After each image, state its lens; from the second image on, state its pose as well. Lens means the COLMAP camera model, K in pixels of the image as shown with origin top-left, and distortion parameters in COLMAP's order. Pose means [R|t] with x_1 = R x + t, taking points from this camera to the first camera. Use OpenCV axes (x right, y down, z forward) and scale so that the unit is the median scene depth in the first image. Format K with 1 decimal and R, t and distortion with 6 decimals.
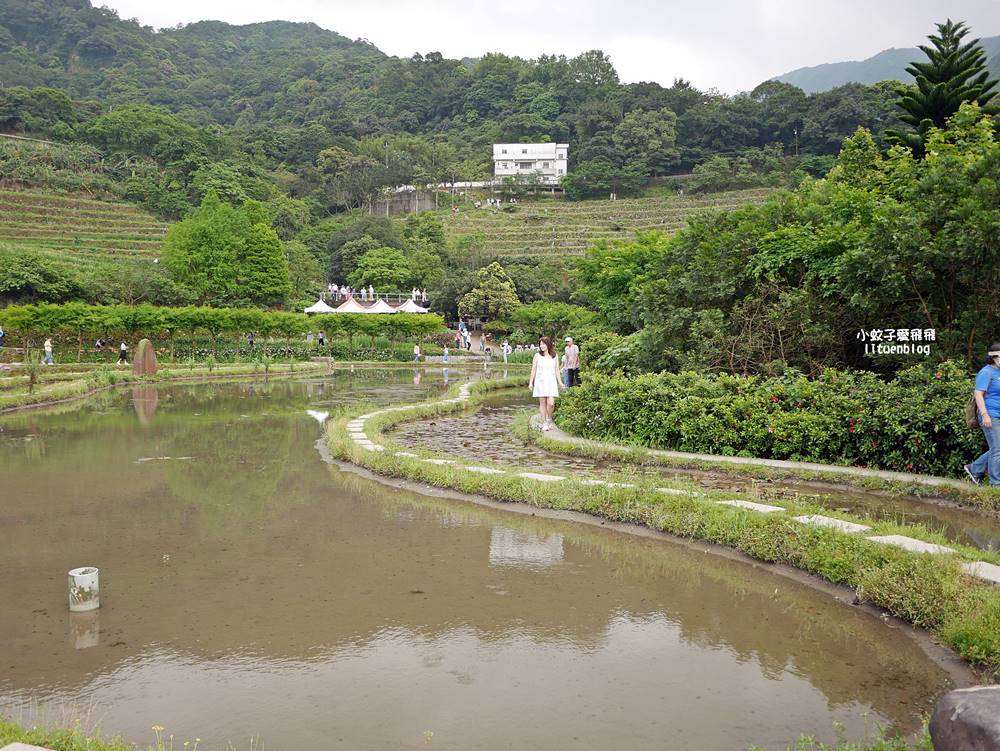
lens RADIAL K [[861.5, 0, 503.4], [0, 861.5, 373.2], [0, 0, 1]] dist [-0.036050, 0.012802]
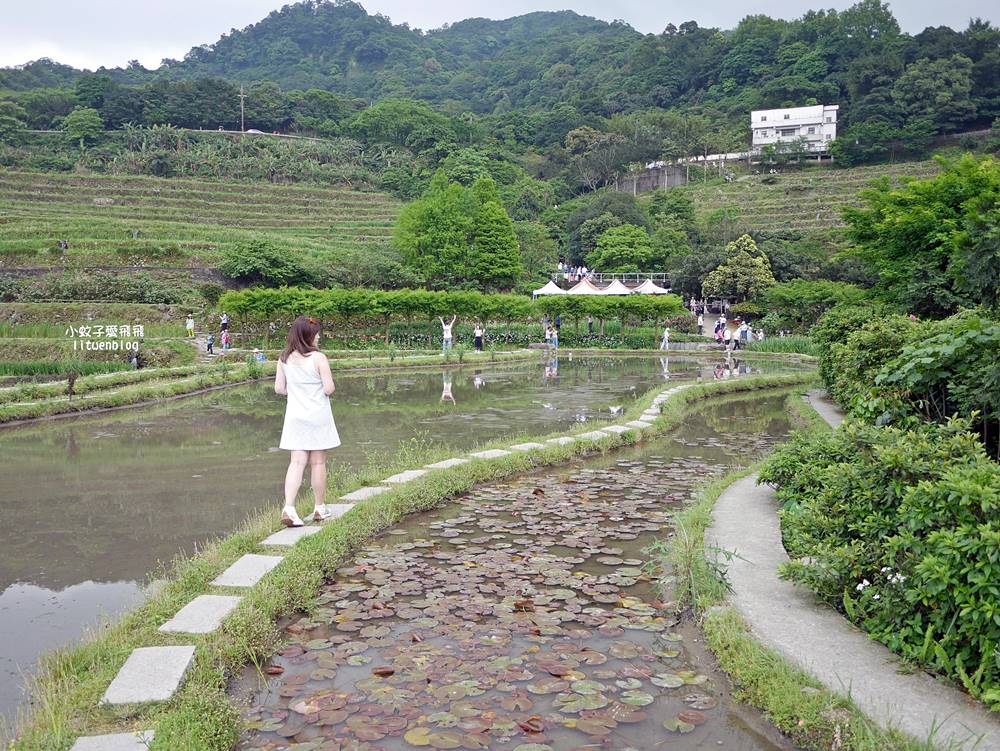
lens RADIAL K [[850.8, 0, 494.7], [0, 850.8, 371.6], [0, 0, 1]] dist [-0.041295, 0.020980]
pose [[0.952911, 0.014489, -0.302903, 0.004733], [-0.009006, 0.999769, 0.019491, -0.002325], [0.303116, -0.015845, 0.952822, 0.050180]]
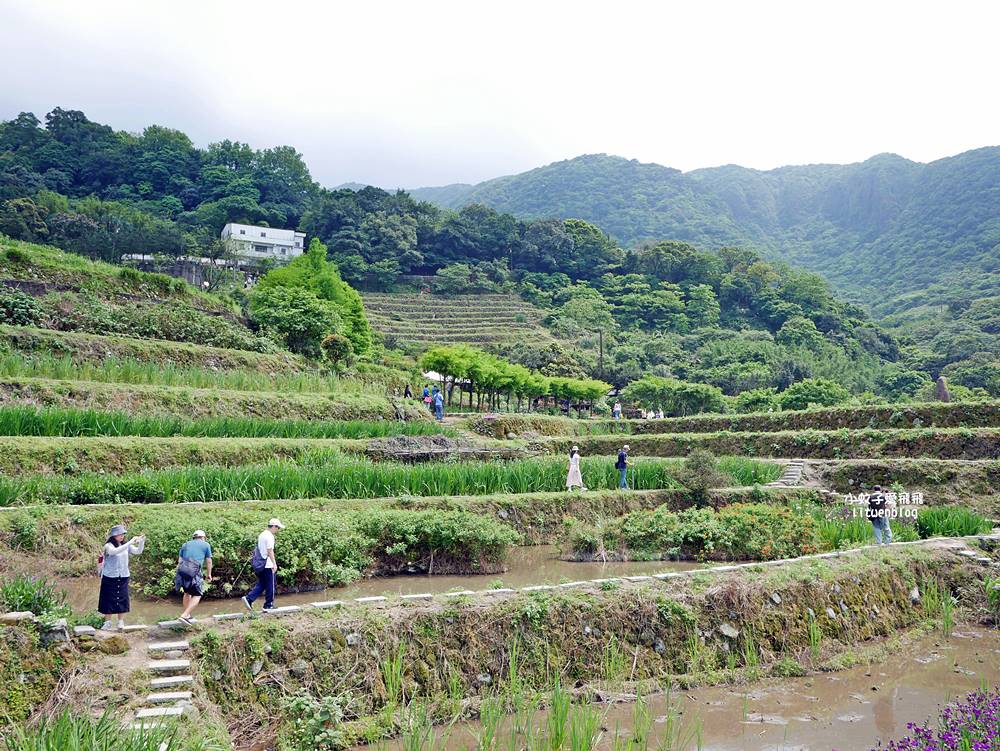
lens RADIAL K [[849.4, 0, 503.9], [0, 849.4, 370.3], [0, 0, 1]] dist [-0.041150, 0.020451]
pose [[0.803352, 0.044670, 0.593827, -0.345051], [0.028861, 0.993090, -0.113749, 0.015483], [-0.594805, 0.108519, 0.796512, 0.085693]]
